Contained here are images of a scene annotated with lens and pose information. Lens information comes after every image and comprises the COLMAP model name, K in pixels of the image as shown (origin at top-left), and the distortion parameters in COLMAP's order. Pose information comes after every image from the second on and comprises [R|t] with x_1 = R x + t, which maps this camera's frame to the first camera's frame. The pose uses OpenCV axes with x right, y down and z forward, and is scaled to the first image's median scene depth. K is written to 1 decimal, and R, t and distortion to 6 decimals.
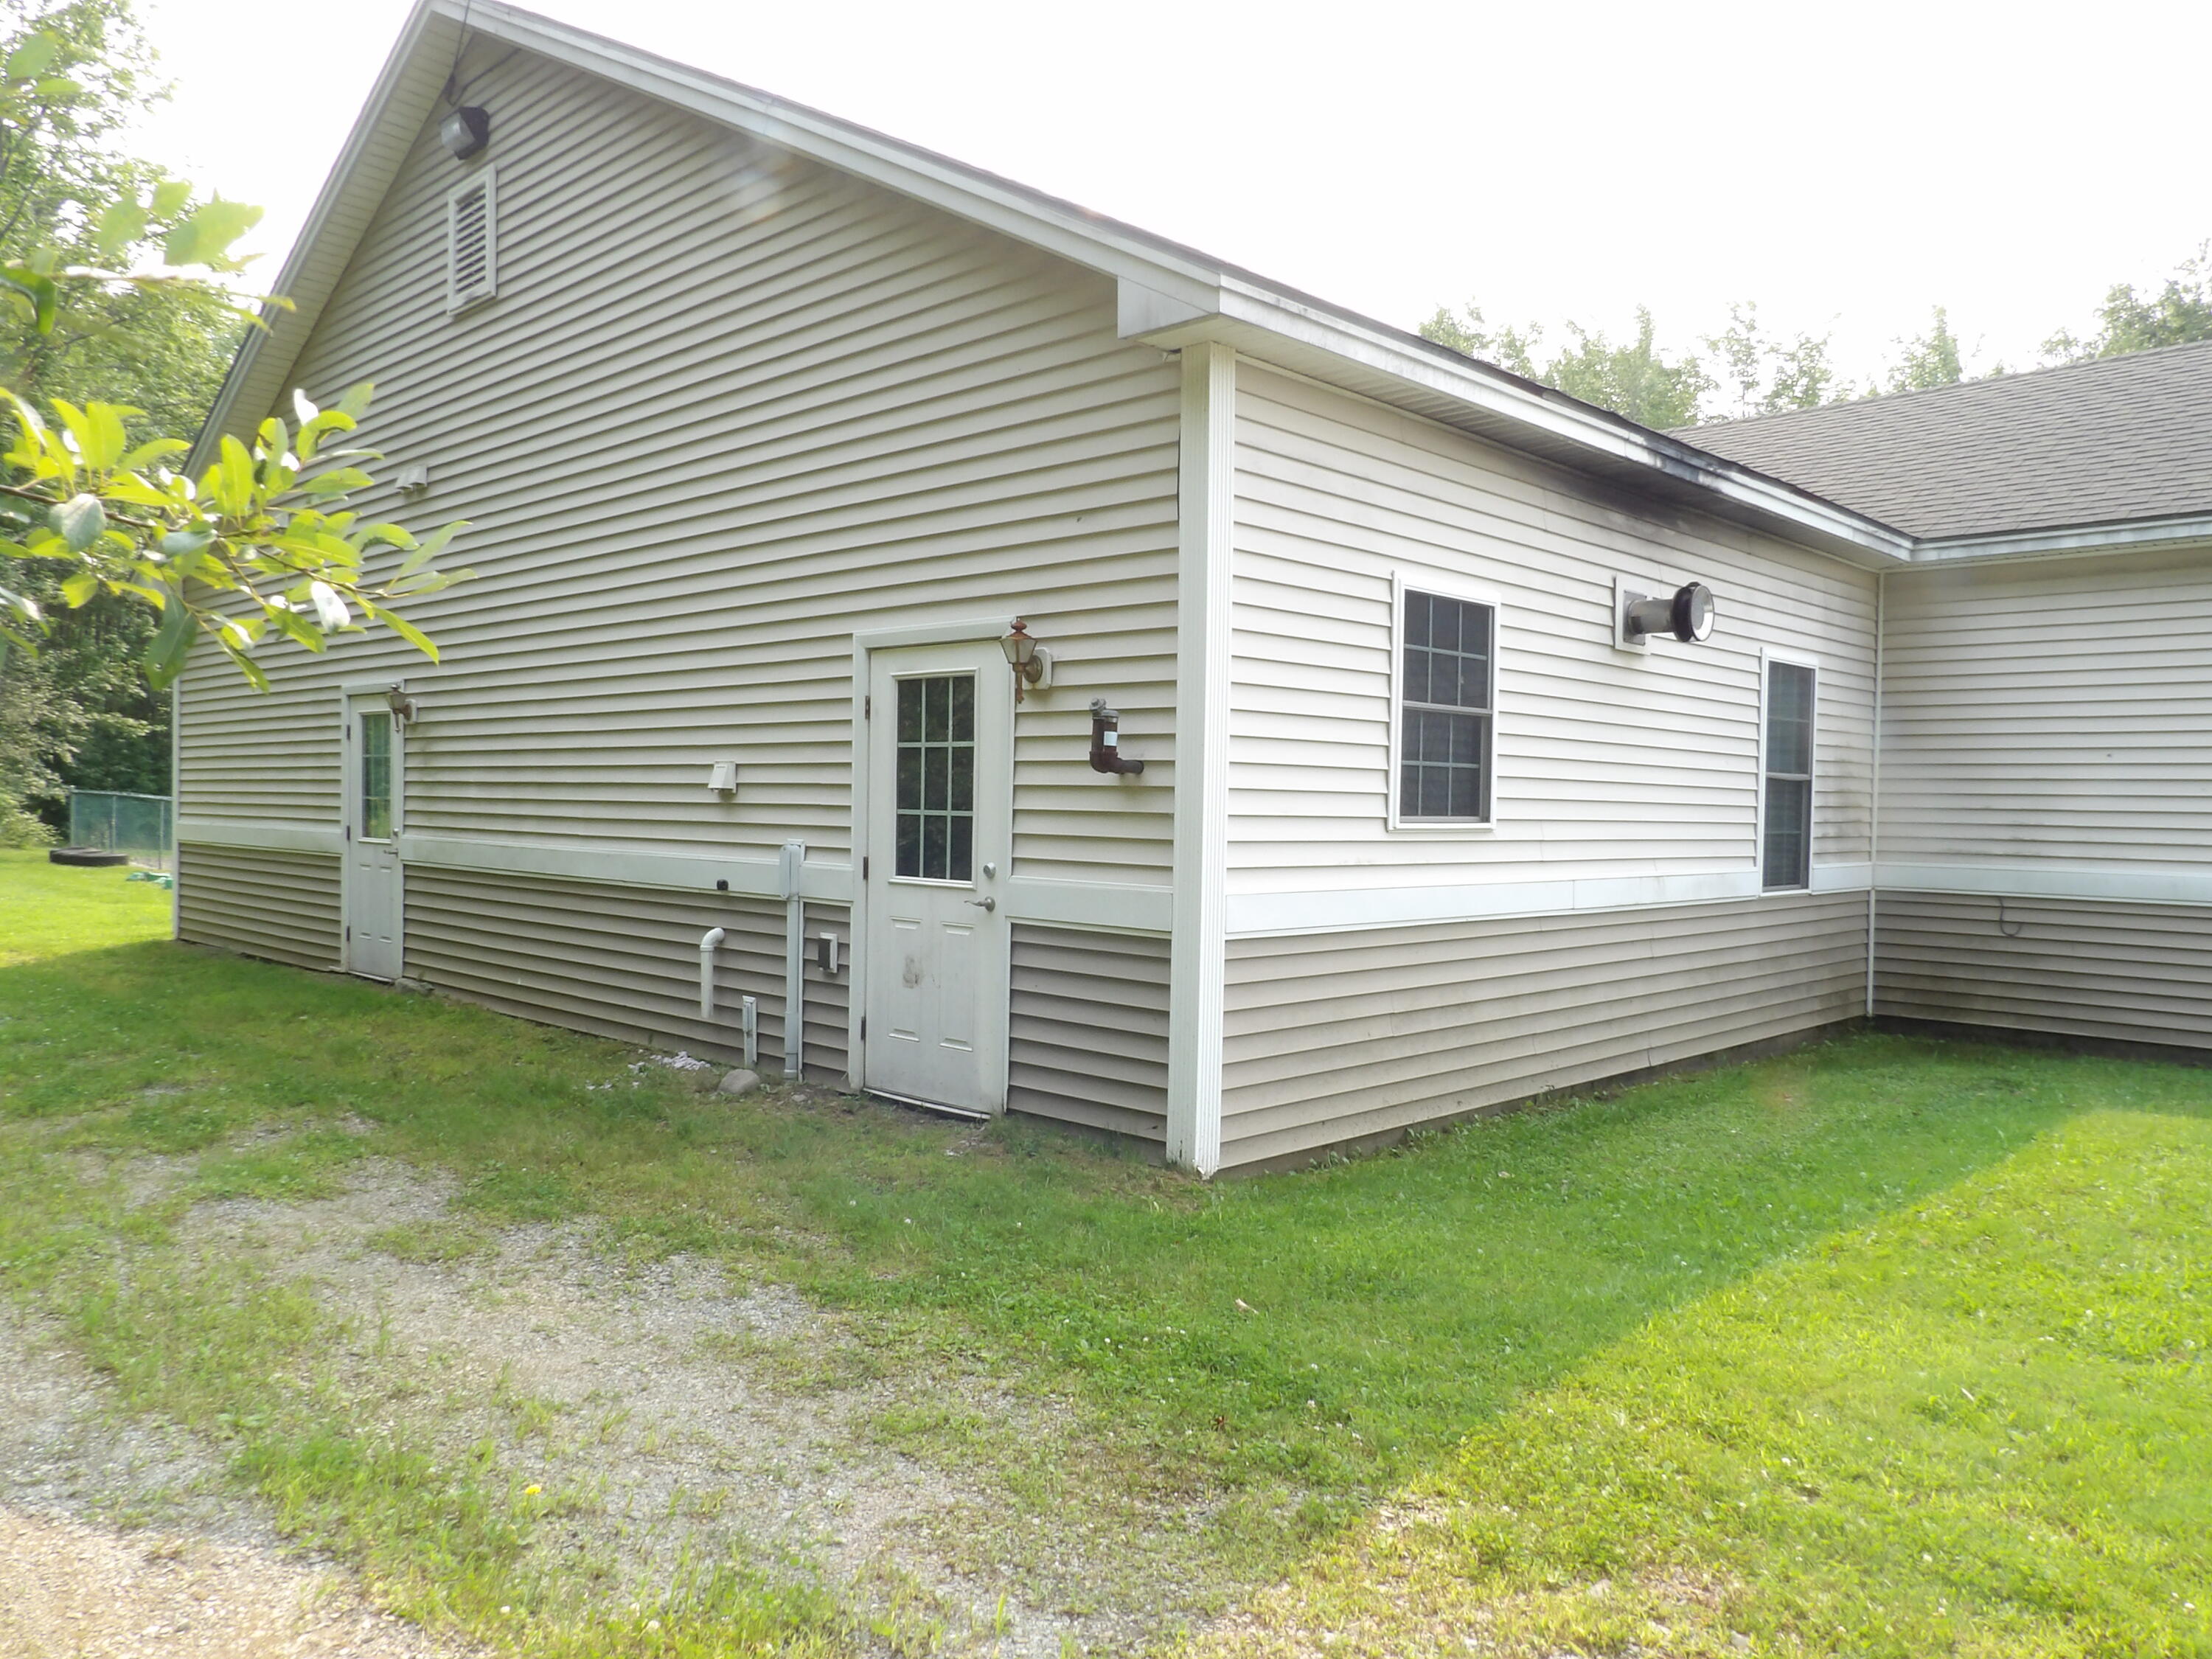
lens RADIAL K [[1572.9, 0, 1106.0], [0, 1572.9, 829.5], [0, 0, 1]] dist [-0.001082, 0.005244]
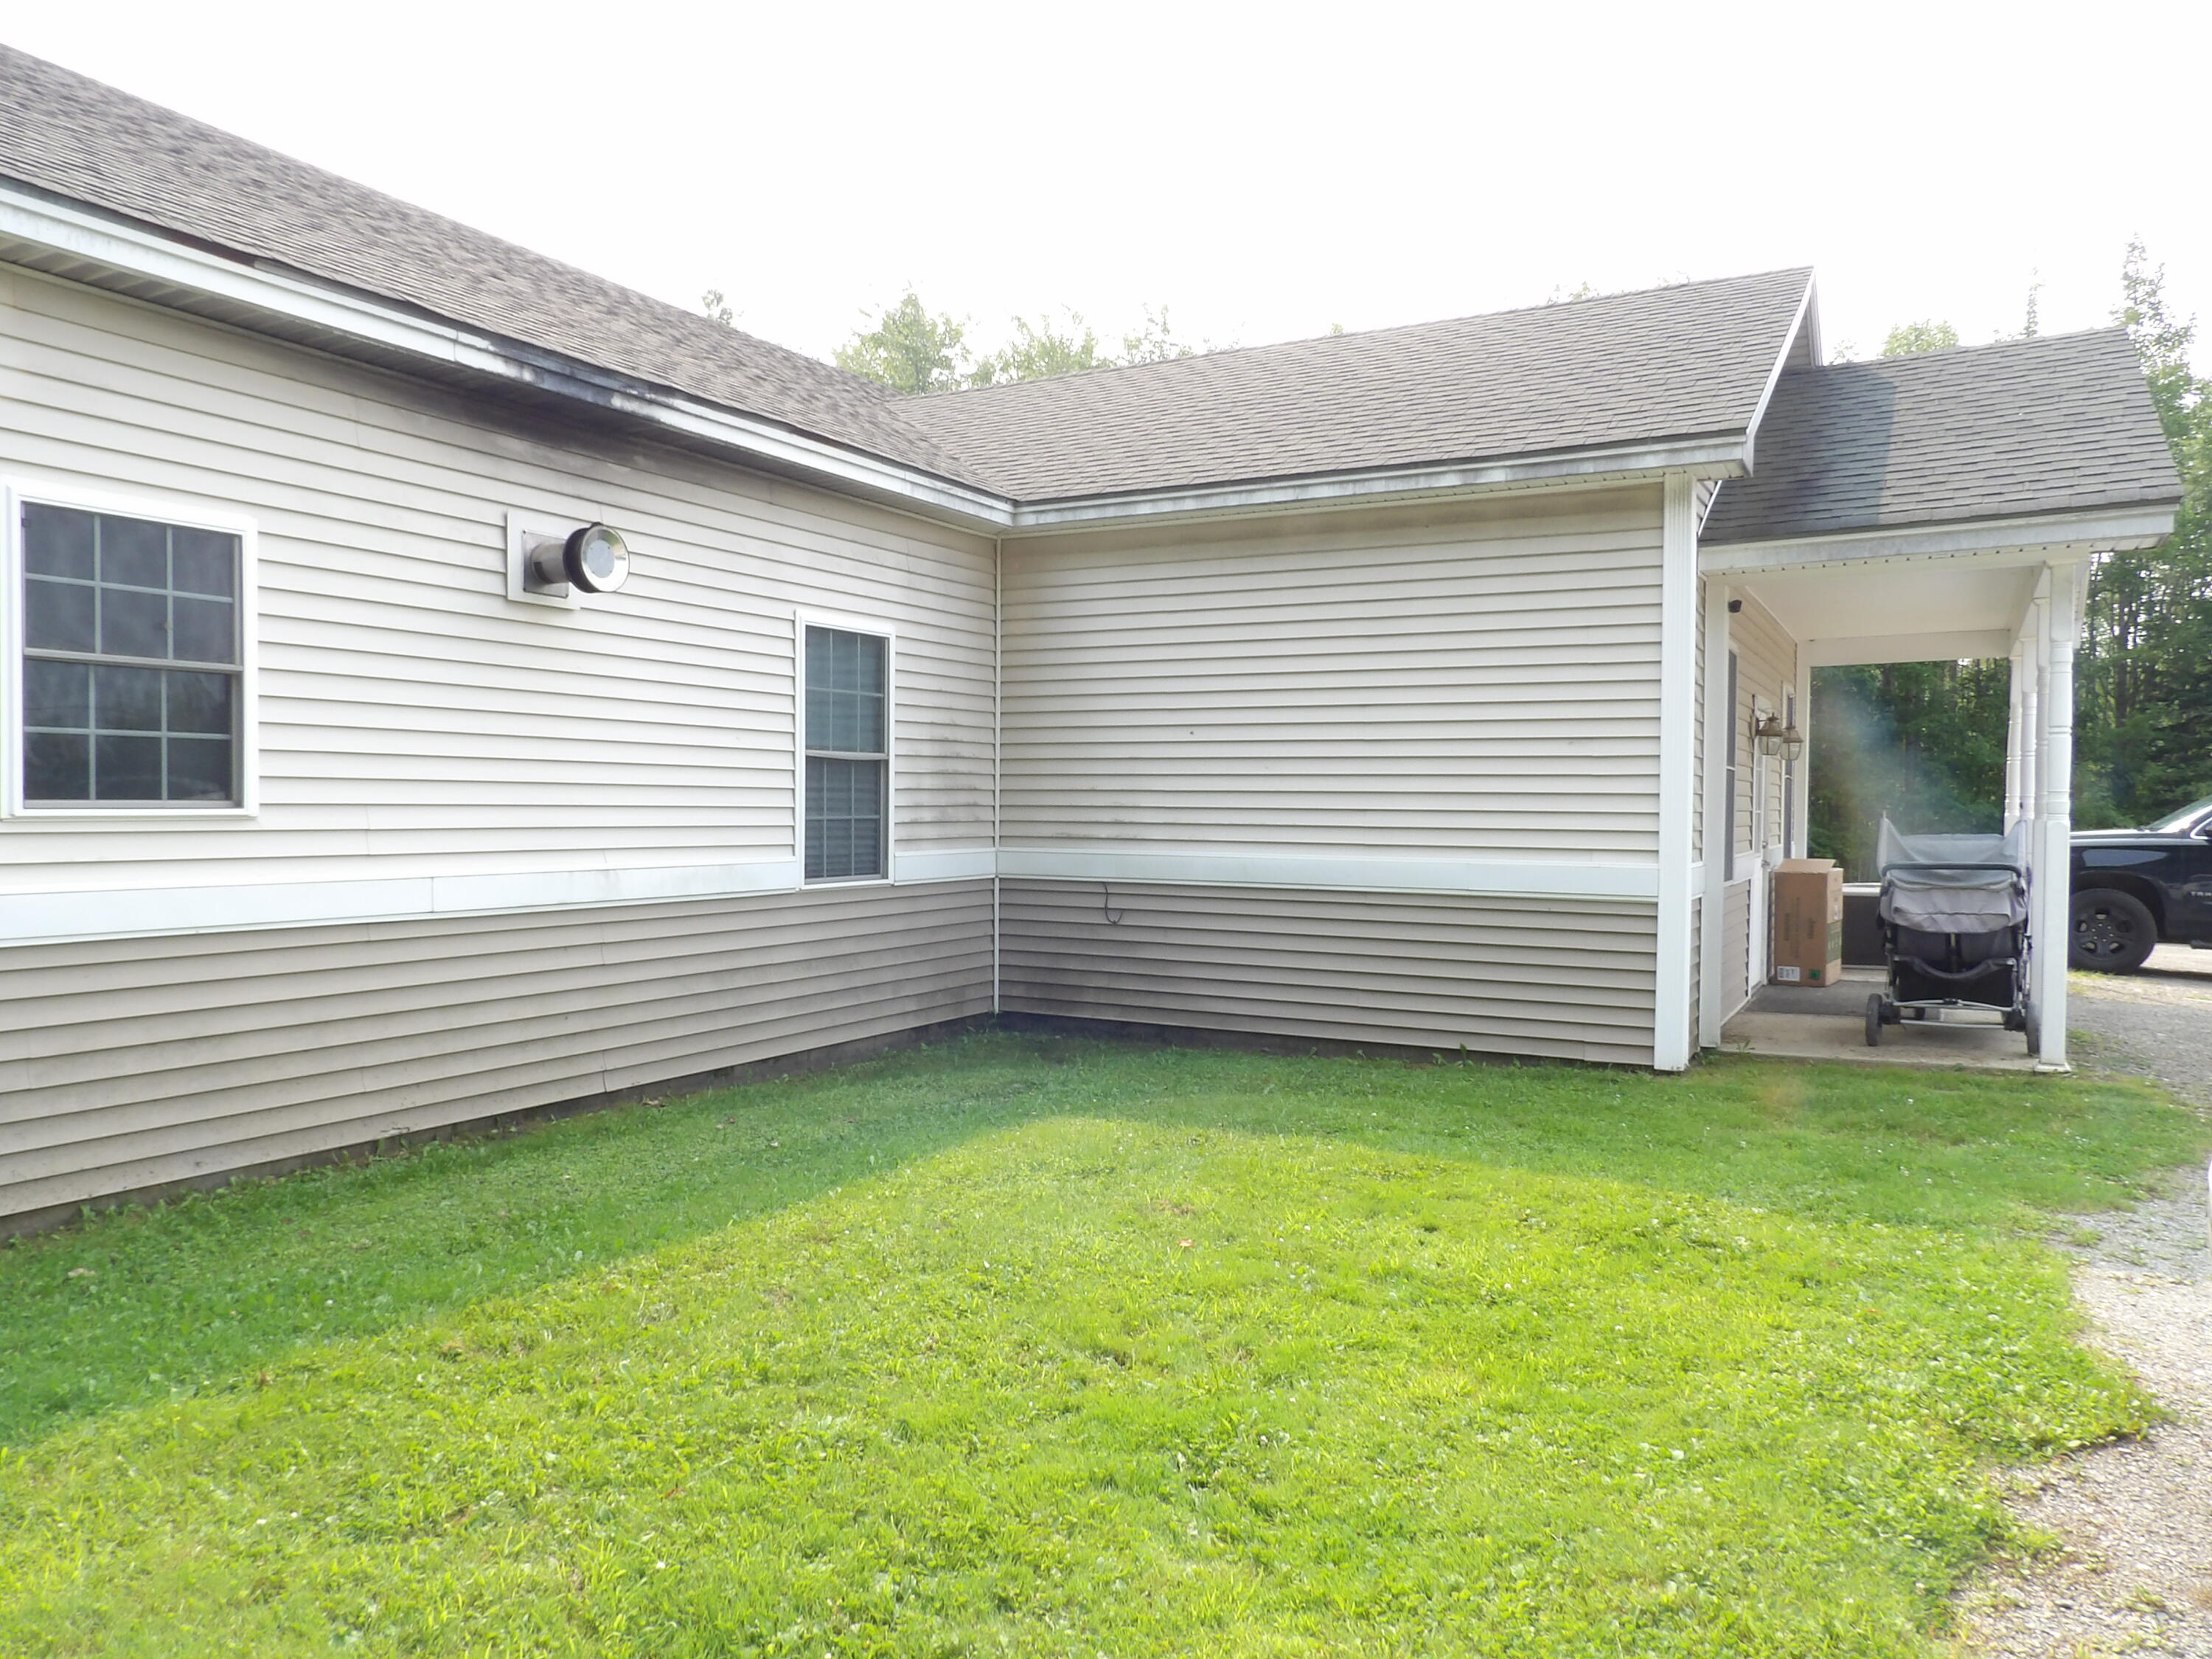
lens RADIAL K [[1550.9, 0, 1106.0], [0, 1550.9, 829.5], [0, 0, 1]] dist [-0.035211, -0.000717]
pose [[0.964644, -0.013227, 0.263225, 0.384847], [0.011917, 0.999907, 0.006574, 0.005505], [-0.263288, -0.003205, 0.964712, 0.116639]]
